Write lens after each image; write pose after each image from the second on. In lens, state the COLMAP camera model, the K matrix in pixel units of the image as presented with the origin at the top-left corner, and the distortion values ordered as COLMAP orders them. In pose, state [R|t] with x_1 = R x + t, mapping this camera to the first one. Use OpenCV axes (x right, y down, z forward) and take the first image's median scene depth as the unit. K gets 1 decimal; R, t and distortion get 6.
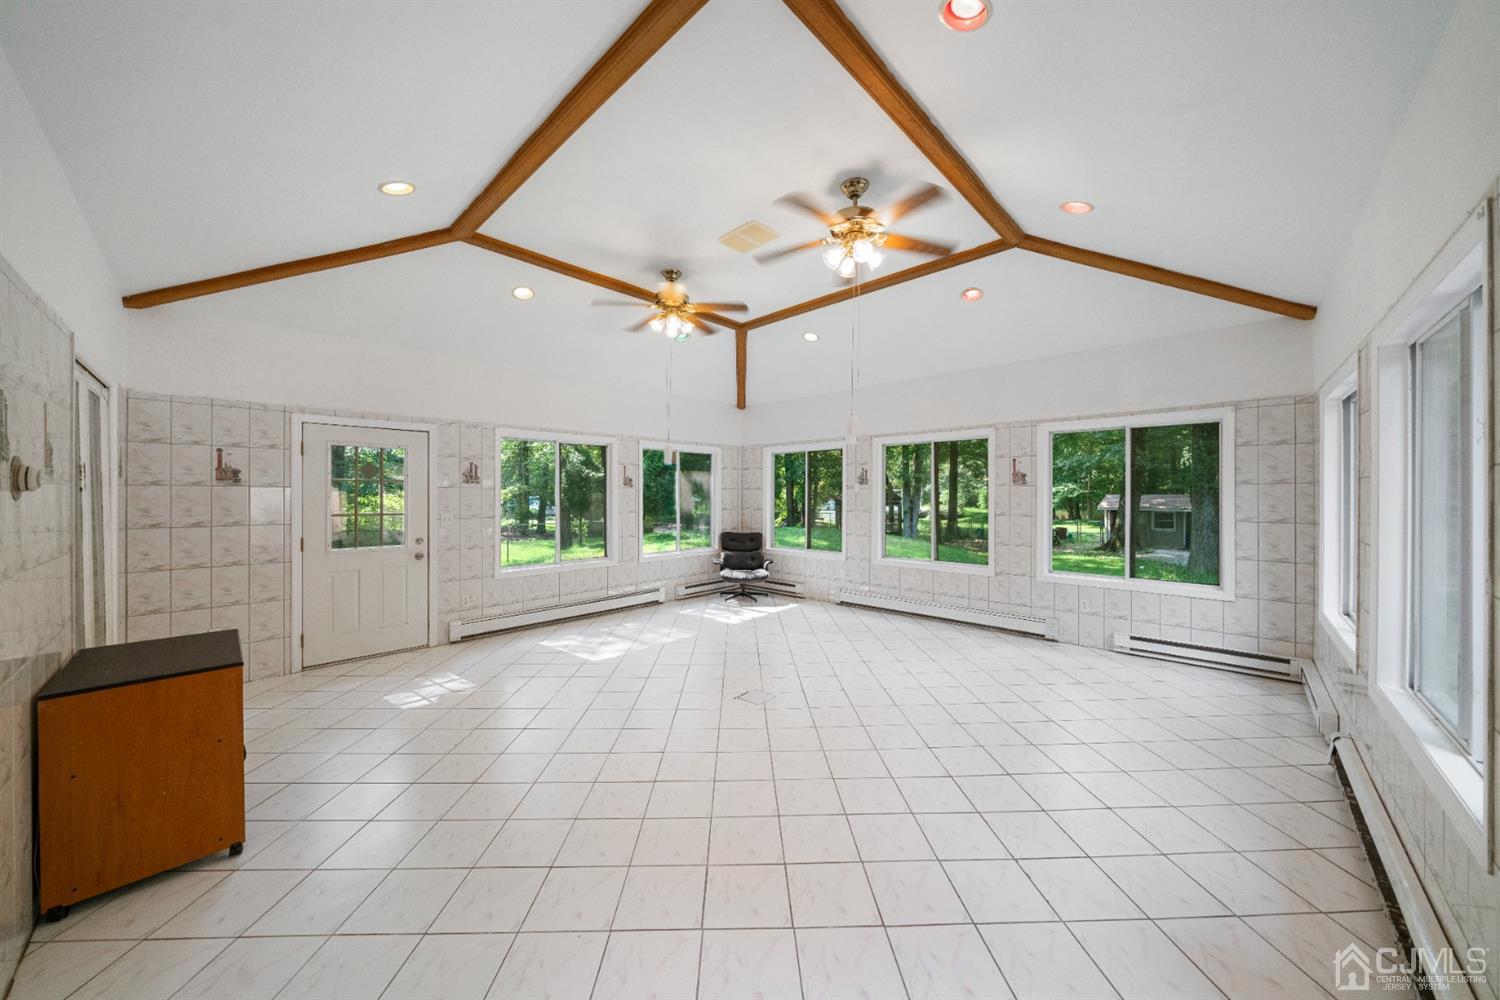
lens RADIAL K [[514.2, 0, 750.0], [0, 514.2, 500.0], [0, 0, 1]] dist [-0.001118, -0.000015]
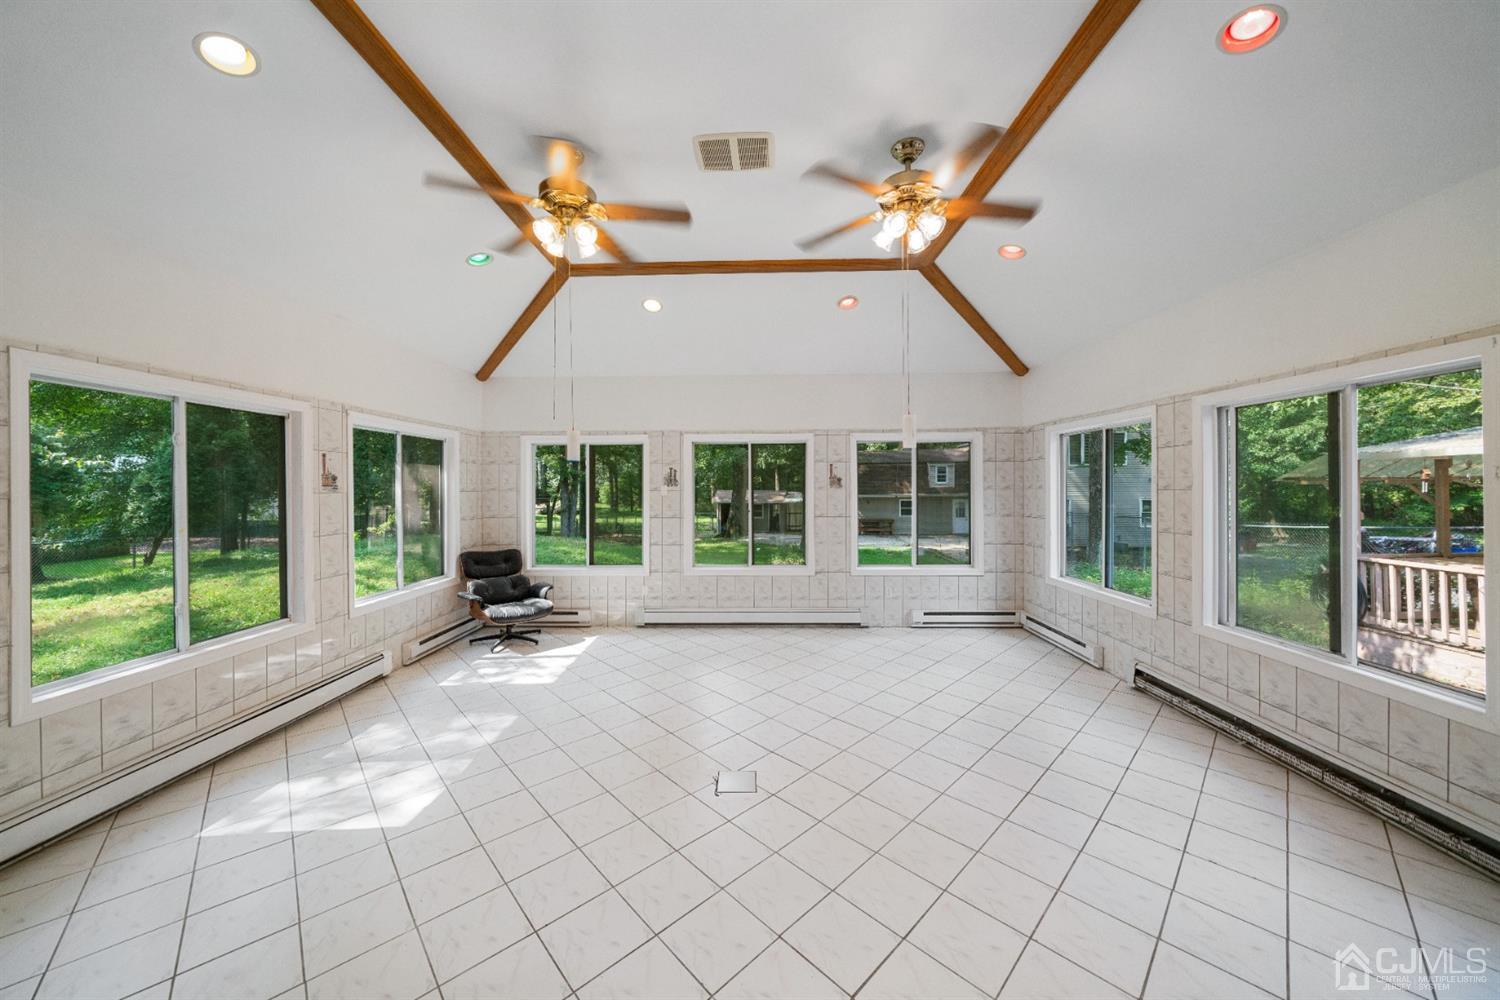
lens RADIAL K [[514.2, 0, 750.0], [0, 514.2, 500.0], [0, 0, 1]] dist [-0.001118, -0.000015]
pose [[0.748062, -0.017487, 0.663398, -0.247330], [0.012187, 0.999846, 0.012613, -0.015183], [-0.663517, -0.001351, 0.748160, 0.239990]]
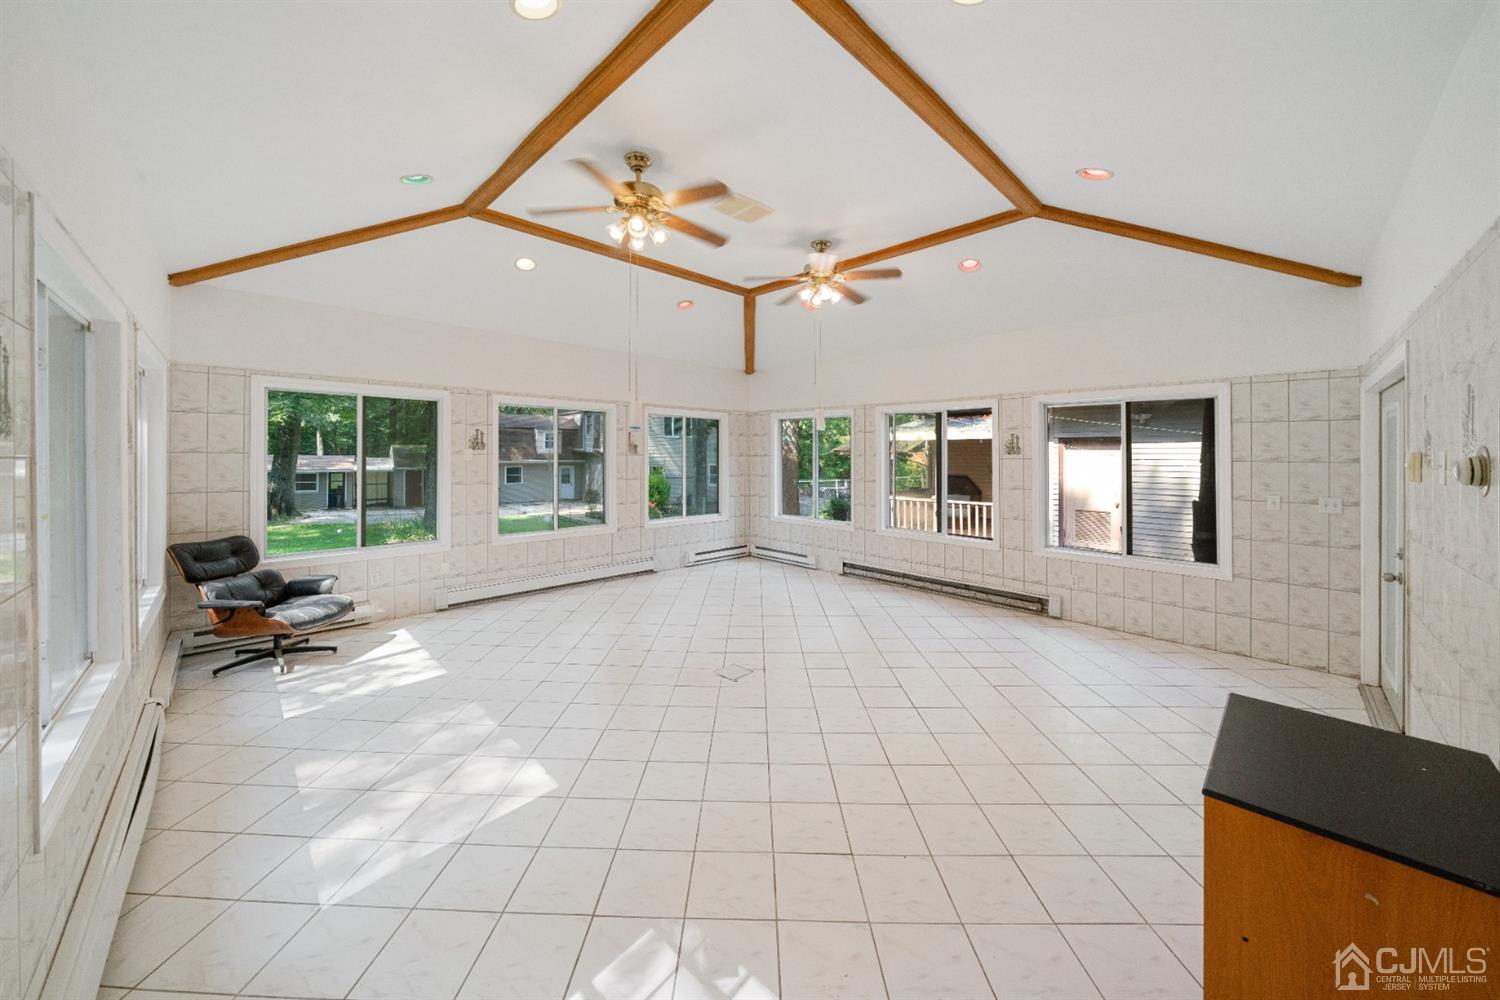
lens RADIAL K [[528.6, 0, 740.0], [0, 528.6, 464.9], [0, 0, 1]] dist [-0.001338, -0.000015]
pose [[0.054552, -0.017064, 0.998365, -0.548919], [0.005637, 0.999843, 0.016781, -0.016845], [-0.998495, 0.004713, 0.054640, 0.516710]]
